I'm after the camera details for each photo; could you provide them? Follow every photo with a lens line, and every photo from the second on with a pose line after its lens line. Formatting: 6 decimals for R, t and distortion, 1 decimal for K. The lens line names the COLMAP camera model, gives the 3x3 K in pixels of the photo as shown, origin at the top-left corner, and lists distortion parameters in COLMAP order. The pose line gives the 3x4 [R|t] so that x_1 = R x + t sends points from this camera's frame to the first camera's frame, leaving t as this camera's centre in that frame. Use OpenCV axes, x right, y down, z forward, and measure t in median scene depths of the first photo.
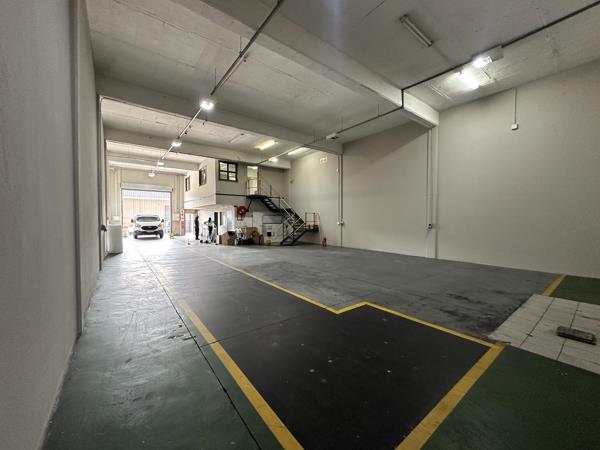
lens RADIAL K [[239.5, 0, 299.6], [0, 239.5, 224.8], [0, 0, 1]] dist [-0.002095, 0.000416]
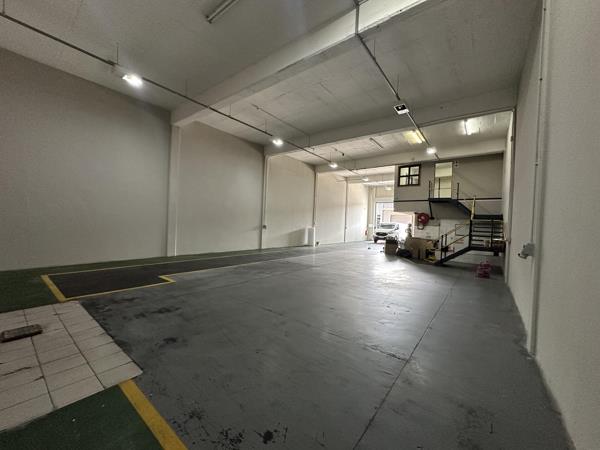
lens RADIAL K [[239.5, 0, 299.9], [0, 239.5, 225.0], [0, 0, 1]] dist [-0.002095, 0.000416]
pose [[0.253140, 0.015384, -0.967307, 0.564709], [-0.062028, 0.998074, -0.000359, -0.008559], [0.965439, 0.060091, 0.253607, 0.433252]]
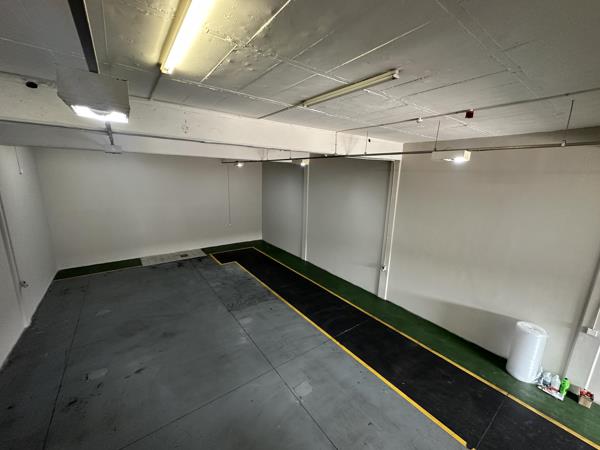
lens RADIAL K [[239.5, 0, 297.7], [0, 239.5, 224.4], [0, 0, 1]] dist [-0.002095, 0.000416]
pose [[-0.999464, -0.030950, 0.010676, -0.210786], [-0.027595, 0.971850, 0.233980, -0.266871], [-0.017617, 0.233560, -0.972183, 1.184742]]
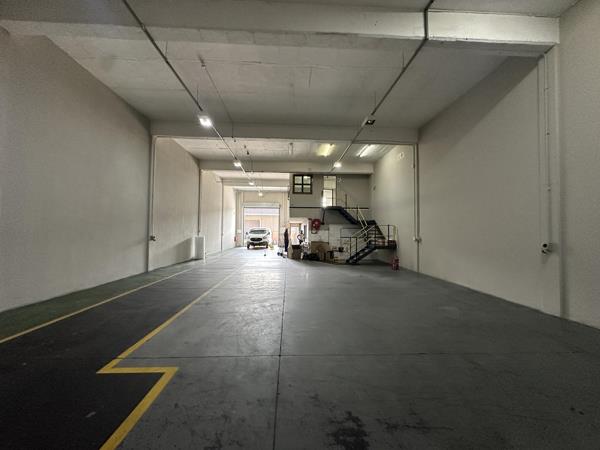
lens RADIAL K [[239.5, 0, 299.4], [0, 239.5, 224.5], [0, 0, 1]] dist [-0.002095, 0.000416]
pose [[0.823015, -0.012478, -0.567882, 0.290757], [-0.020798, 0.998426, -0.052081, -0.004750], [0.567638, 0.054674, 0.821461, 0.218938]]
